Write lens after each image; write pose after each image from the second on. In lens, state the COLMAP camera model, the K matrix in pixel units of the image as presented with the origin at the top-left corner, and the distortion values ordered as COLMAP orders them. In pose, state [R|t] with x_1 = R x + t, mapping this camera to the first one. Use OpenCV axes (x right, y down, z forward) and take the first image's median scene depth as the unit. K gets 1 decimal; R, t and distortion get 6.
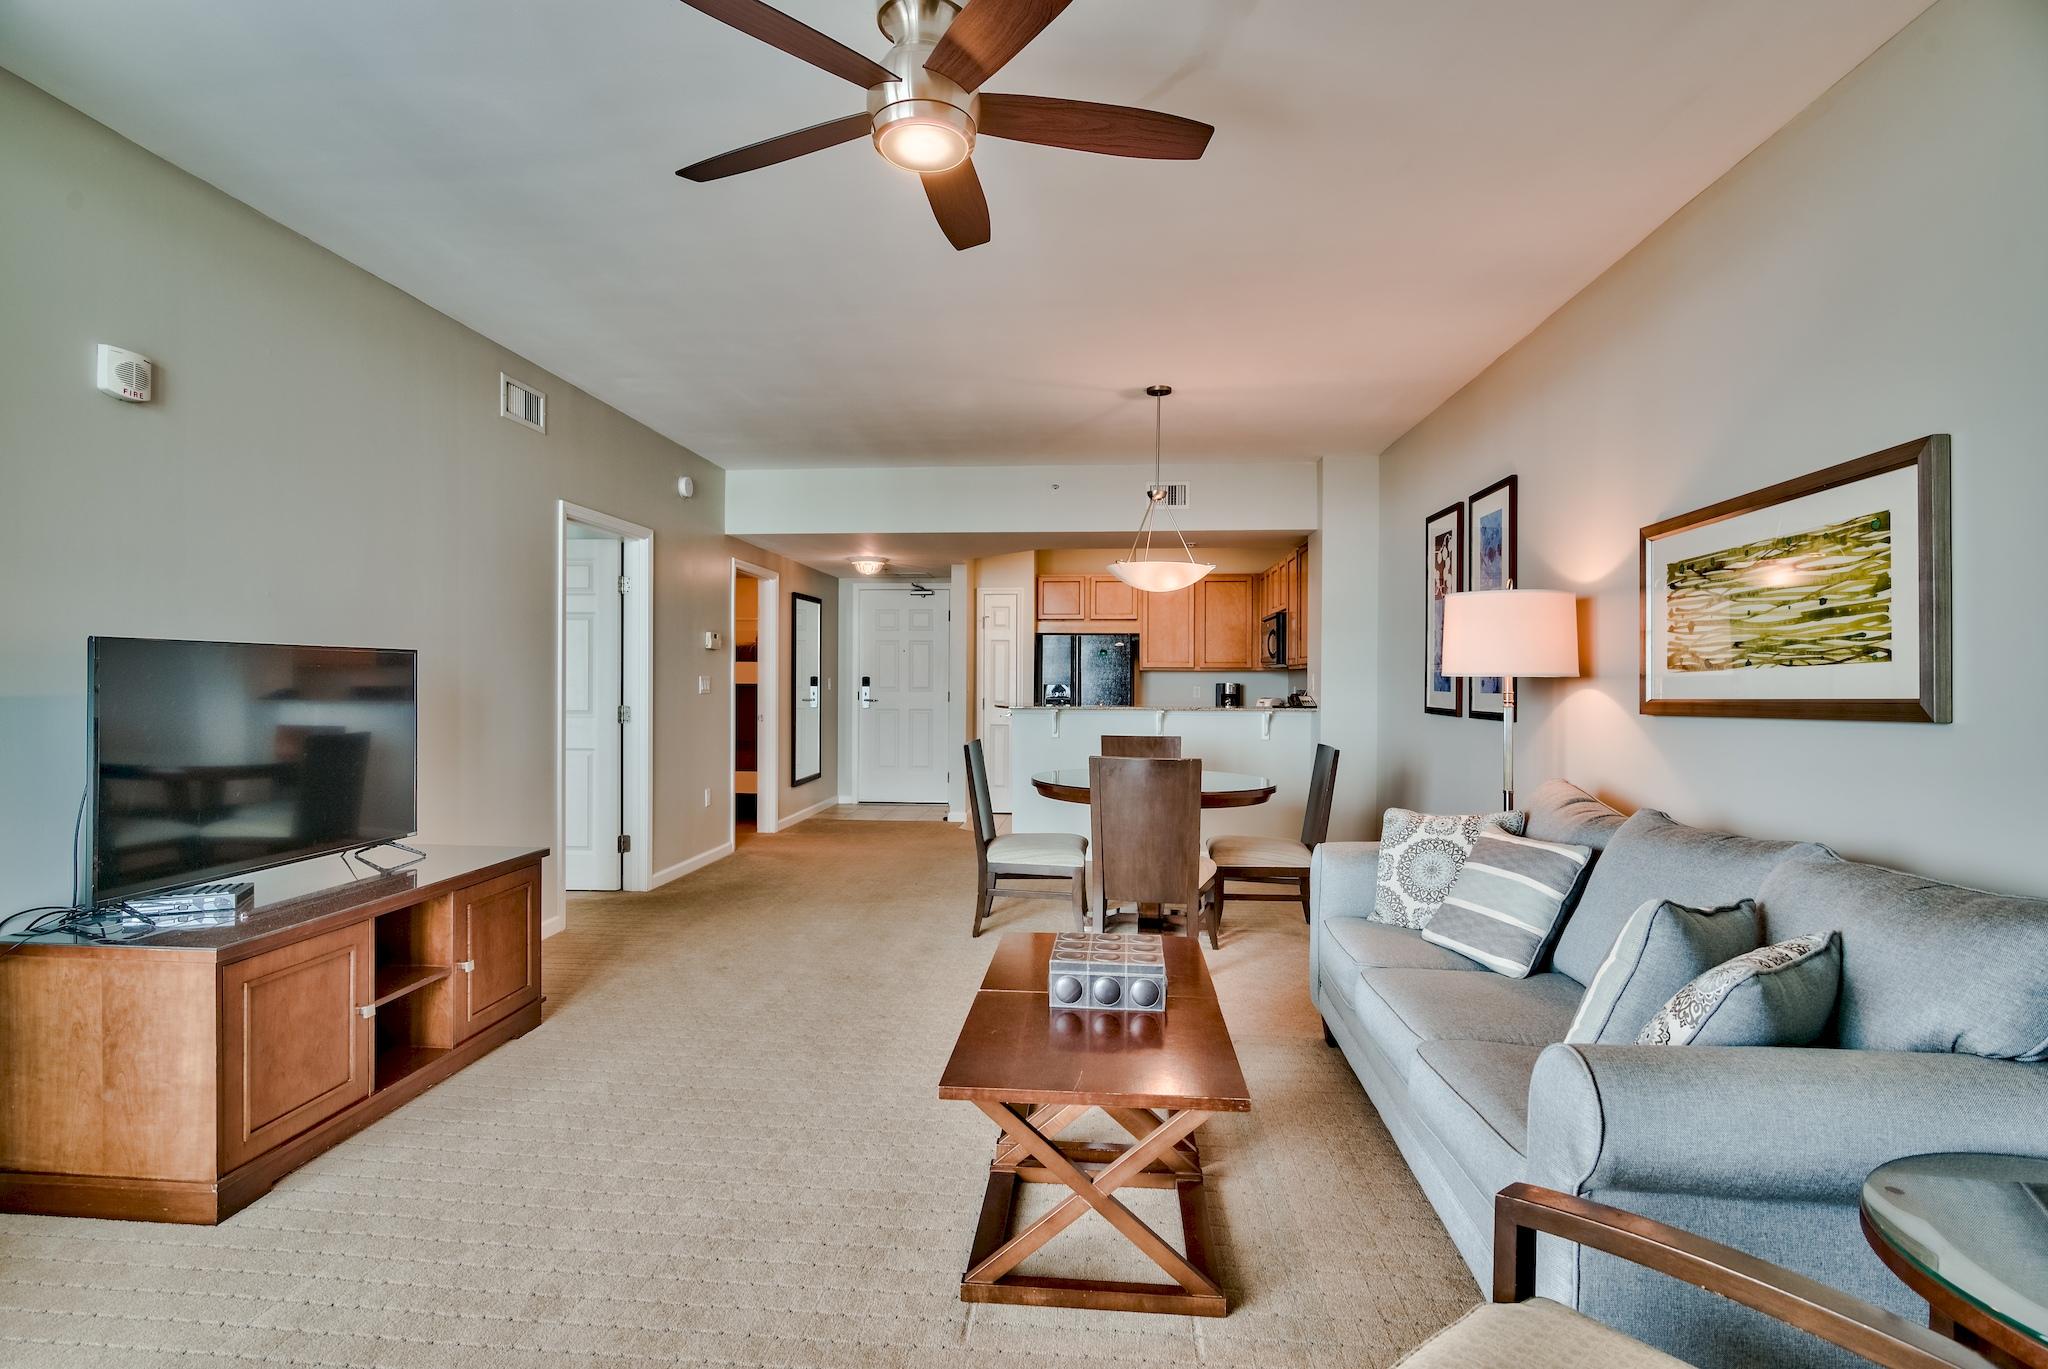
lens RADIAL K [[1007.4, 0, 1016.3], [0, 1007.4, 683.8], [0, 0, 1]] dist [-0.009854, -0.001378]
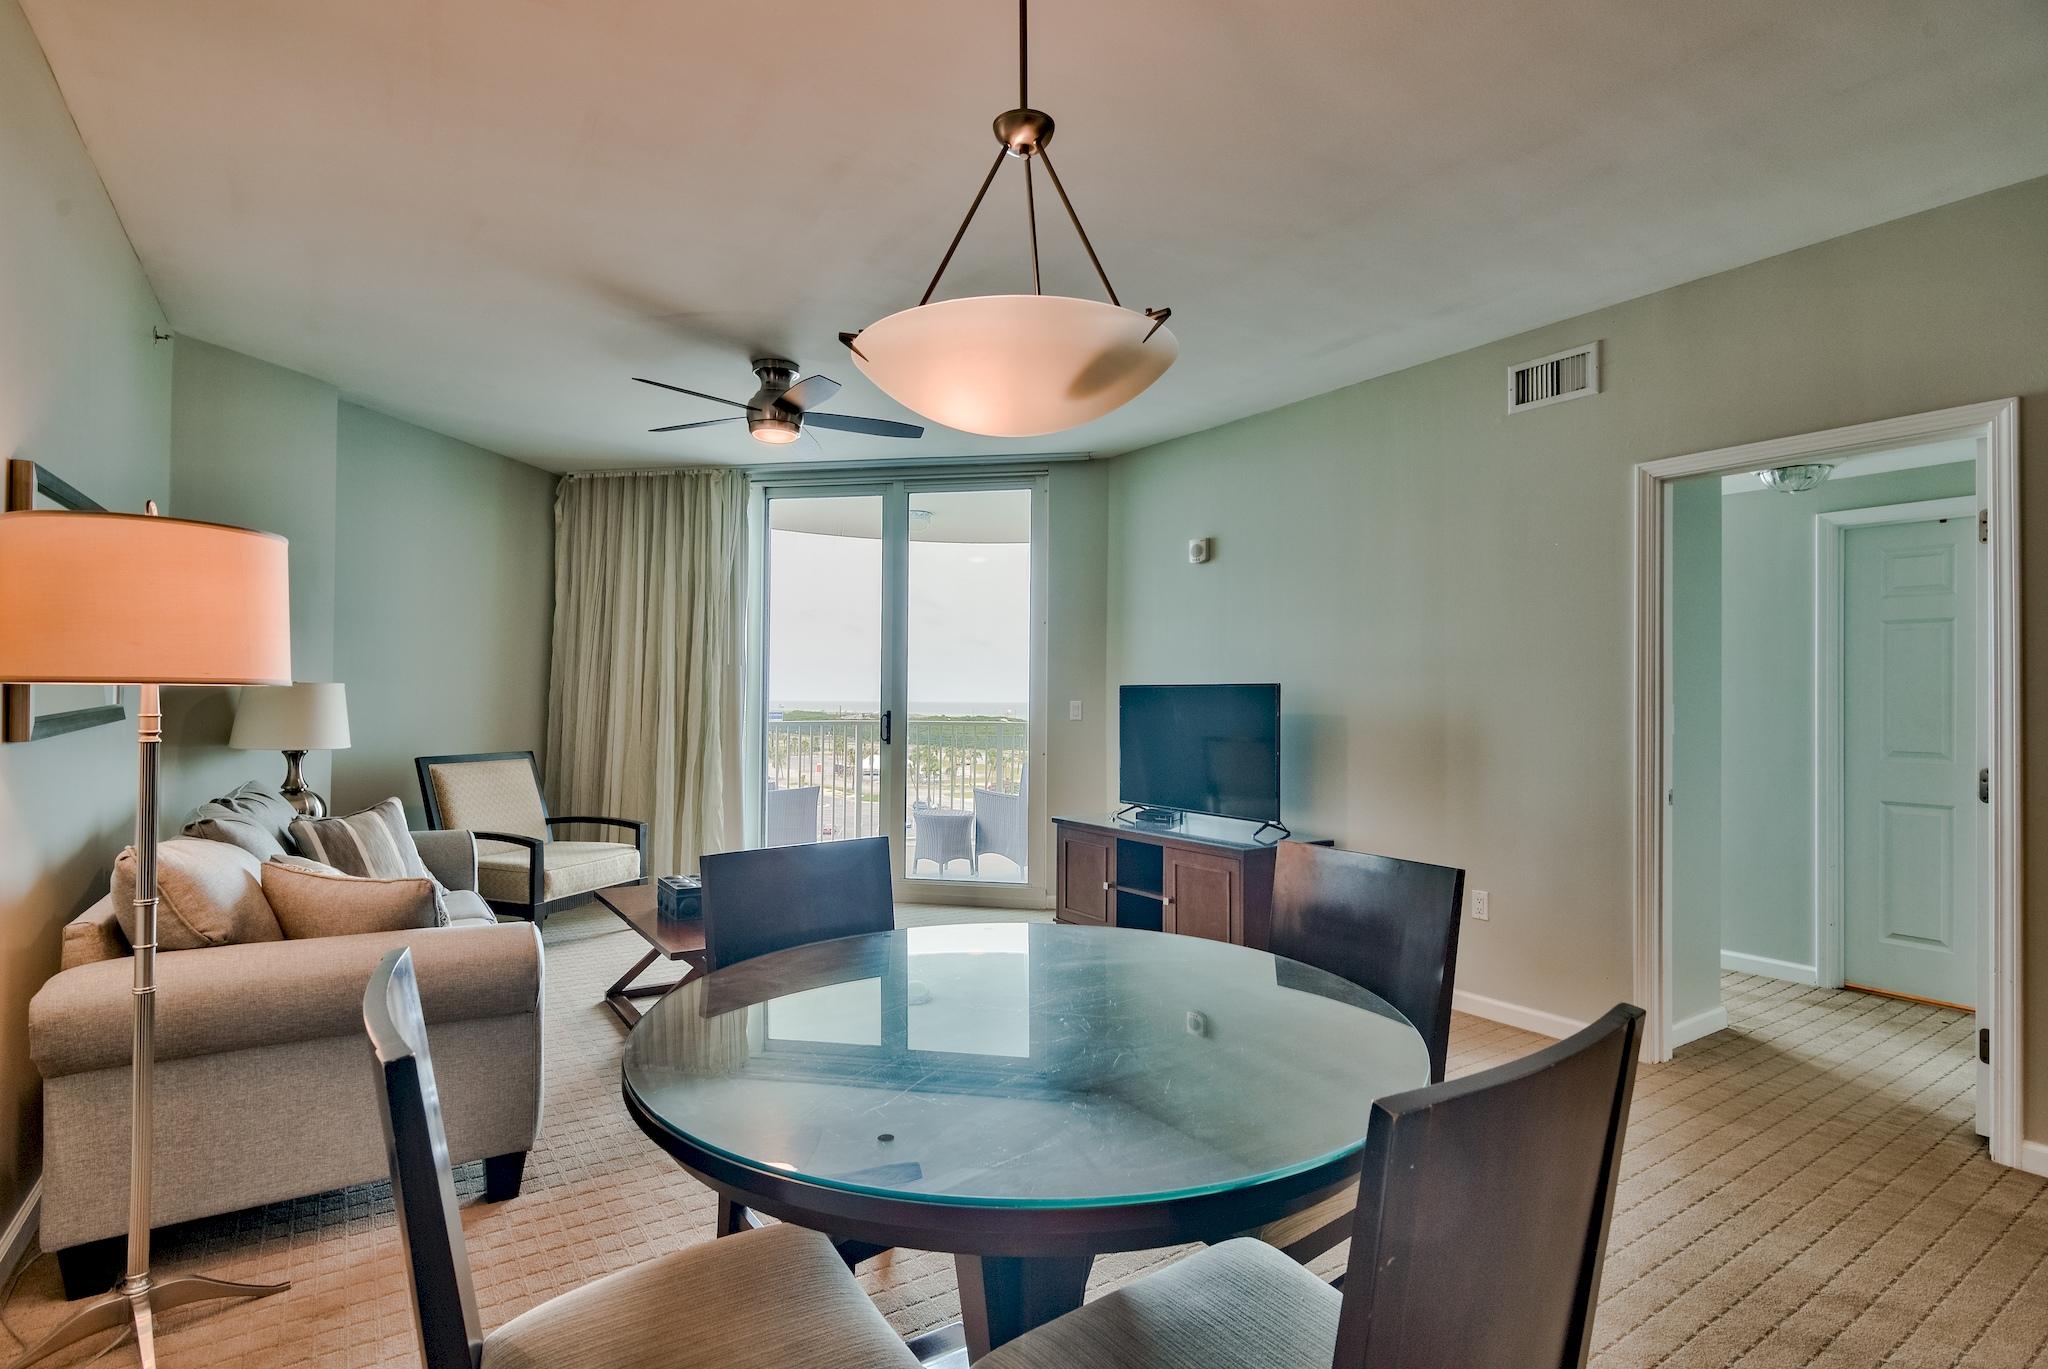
lens RADIAL K [[1007.4, 0, 1027.2], [0, 1007.4, 683.9], [0, 0, 1]] dist [-0.009854, -0.001378]
pose [[-0.775696, -0.021502, -0.630740, 0.621667], [-0.014947, 0.999765, -0.015700, -0.008999], [0.630929, -0.002751, -0.775836, 2.314012]]
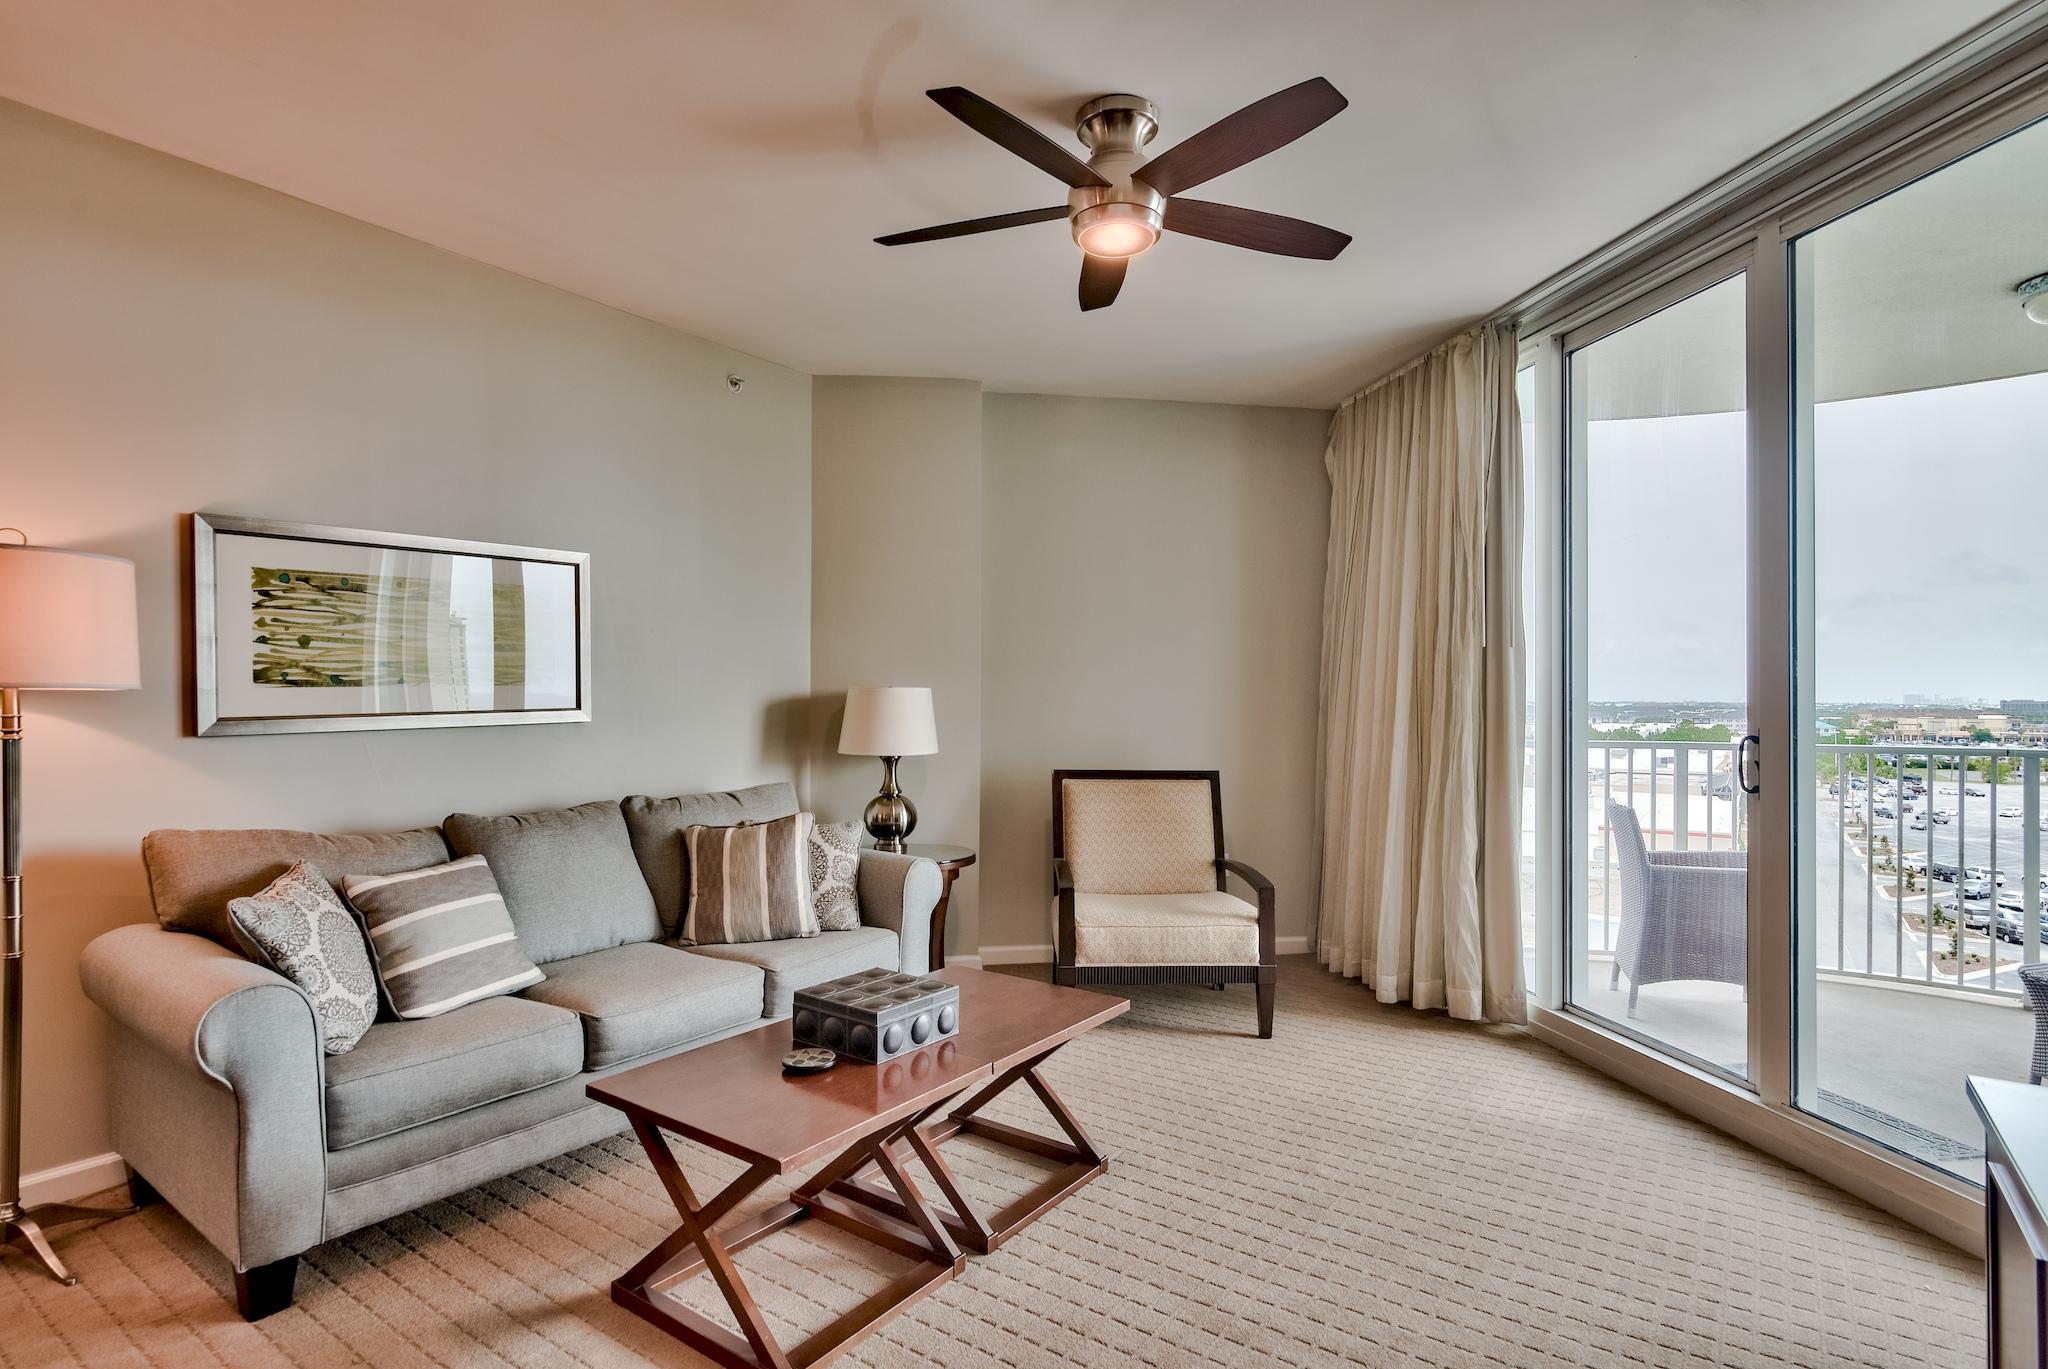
lens RADIAL K [[1032.2, 0, 1020.0], [0, 1032.2, 691.6], [0, 0, 1]] dist [-0.009278, 0.002569]
pose [[-0.859472, -0.004851, 0.511159, -0.478311], [-0.006101, 0.999981, -0.000767, -0.012167], [-0.511146, -0.003777, -0.859486, 1.650127]]
